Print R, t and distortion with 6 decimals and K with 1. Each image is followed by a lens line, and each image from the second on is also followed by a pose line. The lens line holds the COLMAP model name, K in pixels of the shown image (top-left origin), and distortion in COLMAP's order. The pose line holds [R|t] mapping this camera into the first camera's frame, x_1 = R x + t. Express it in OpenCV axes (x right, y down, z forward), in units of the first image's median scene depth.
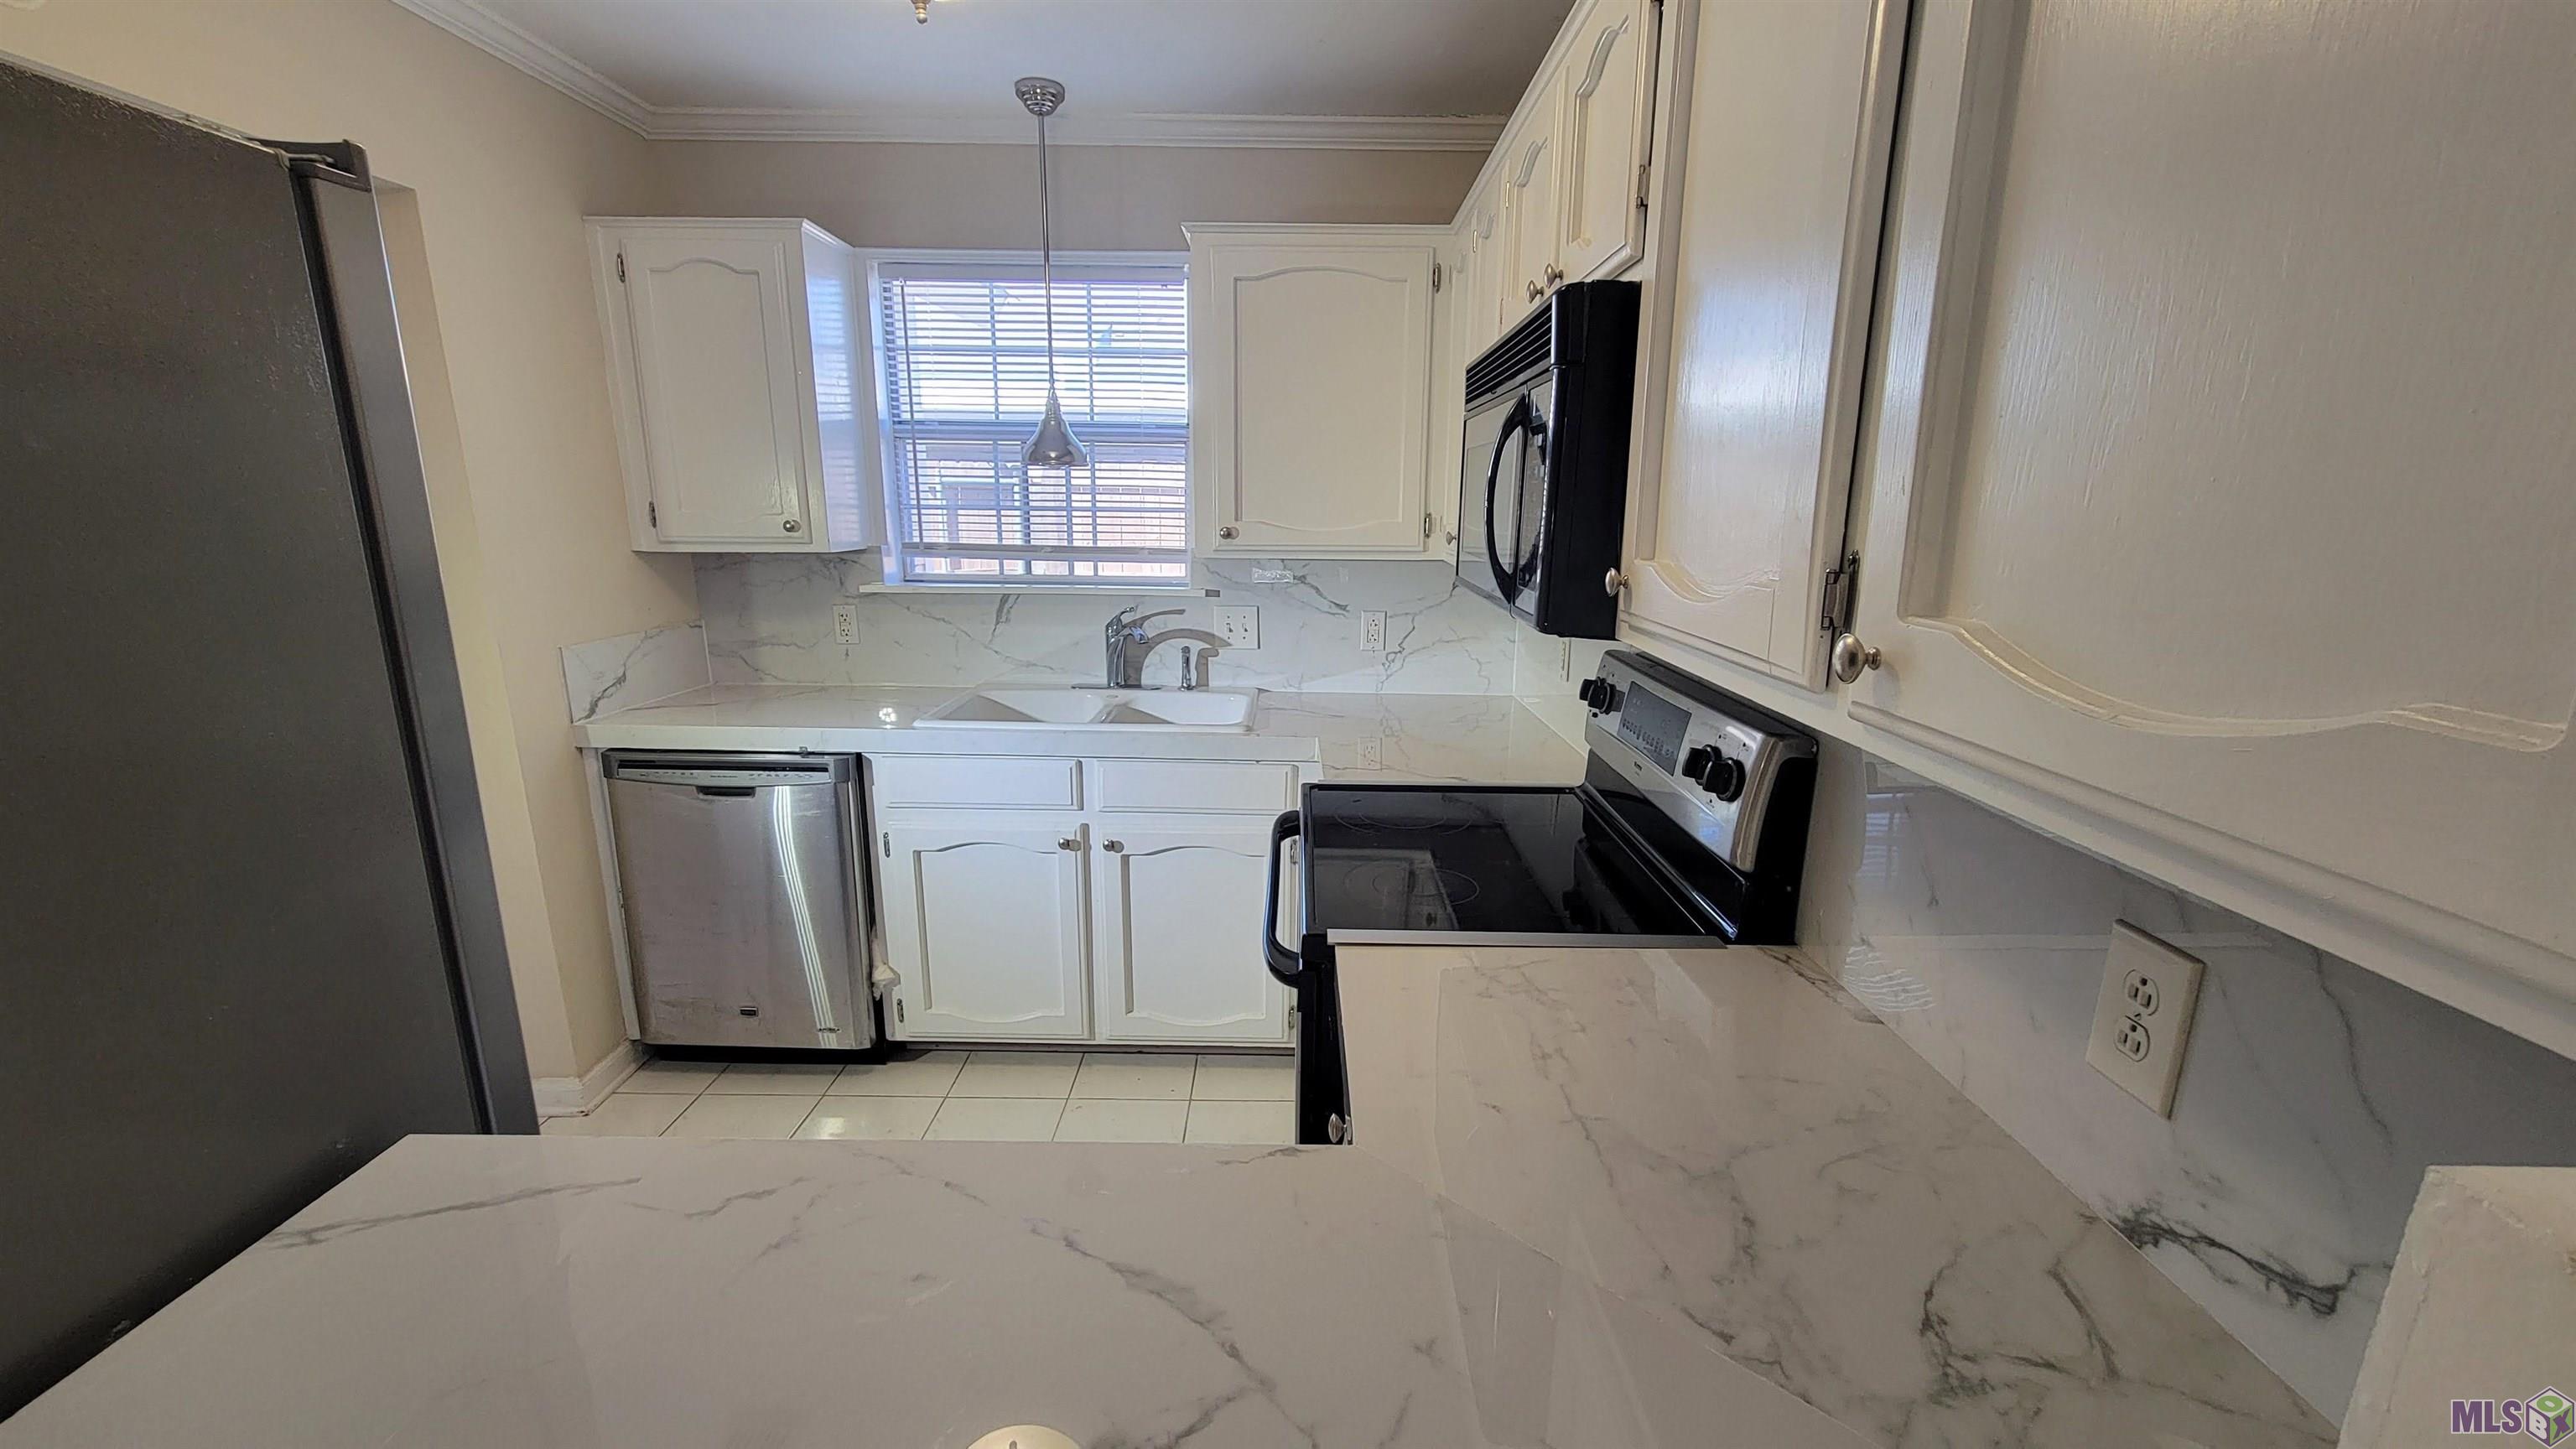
lens RADIAL K [[1041.9, 0, 1293.2], [0, 1041.9, 750.7], [0, 0, 1]] dist [0.011080, -0.004061]
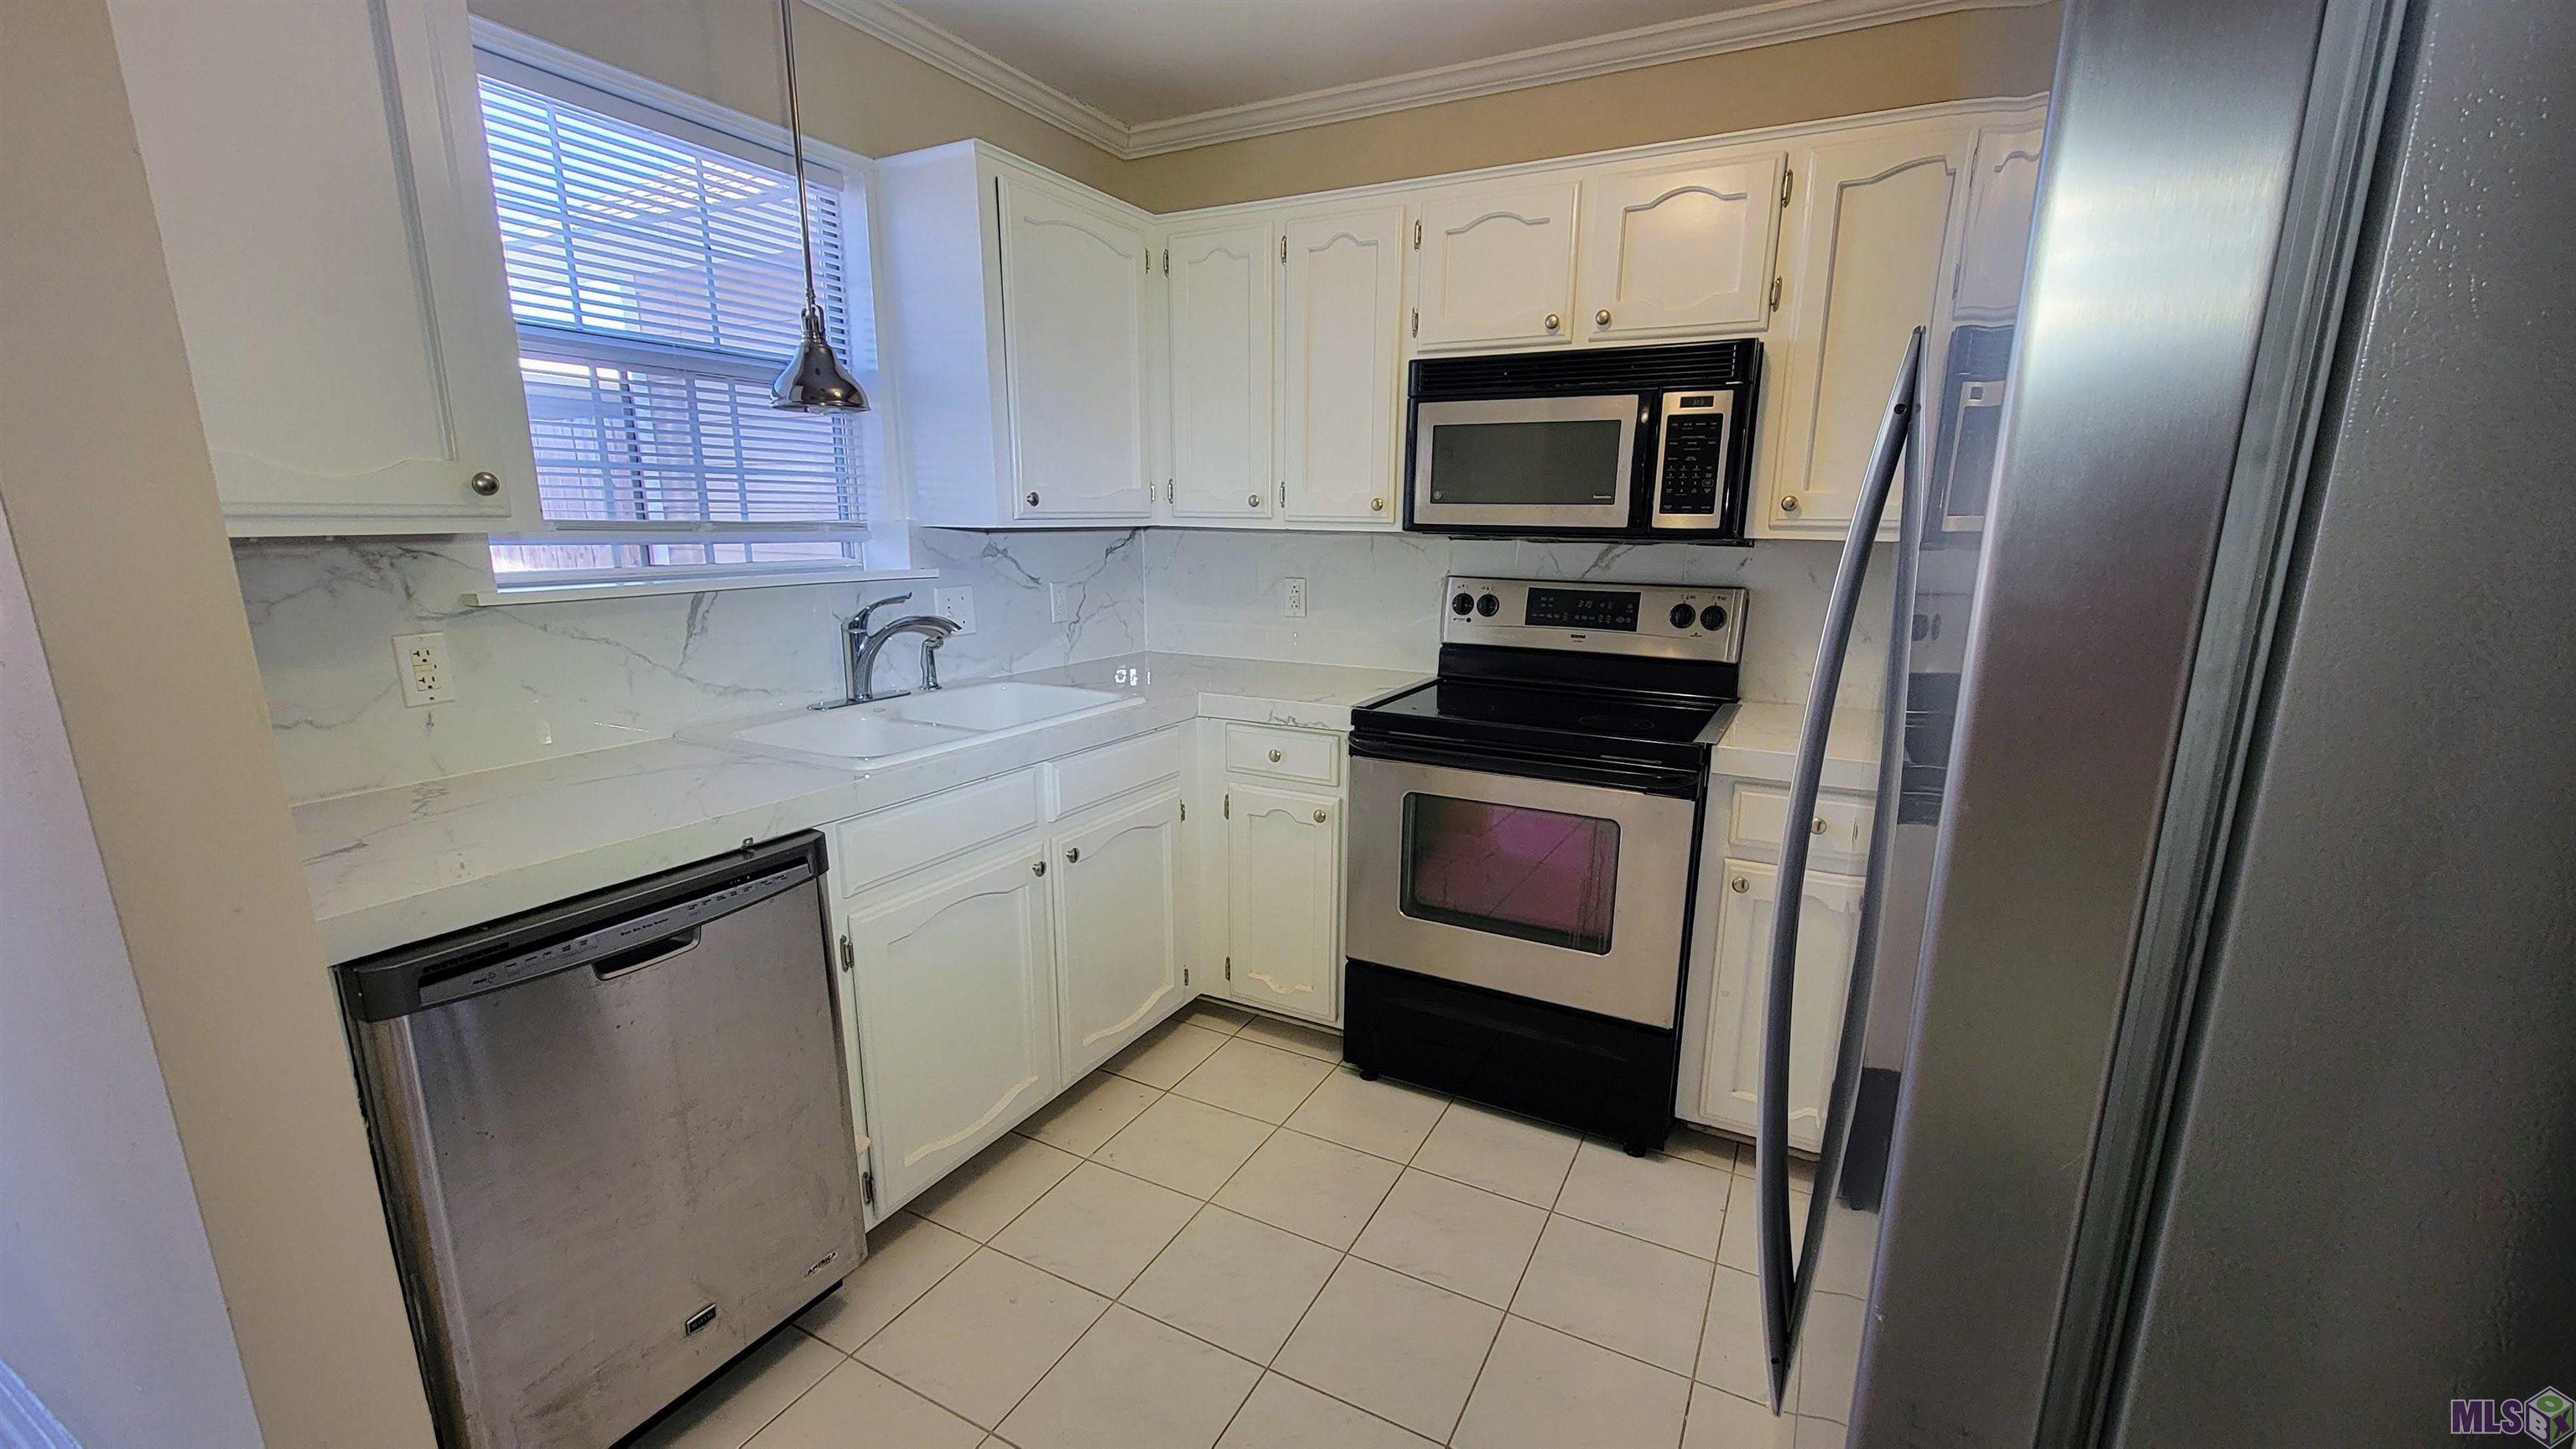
lens RADIAL K [[1041.9, 0, 1293.2], [0, 1041.9, 750.7], [0, 0, 1]] dist [0.011080, -0.004061]
pose [[0.470522, -0.204581, 0.858345, -0.693567], [0.202592, 0.971813, 0.120570, -0.052869], [-0.858817, 0.117163, 0.498705, 0.338177]]
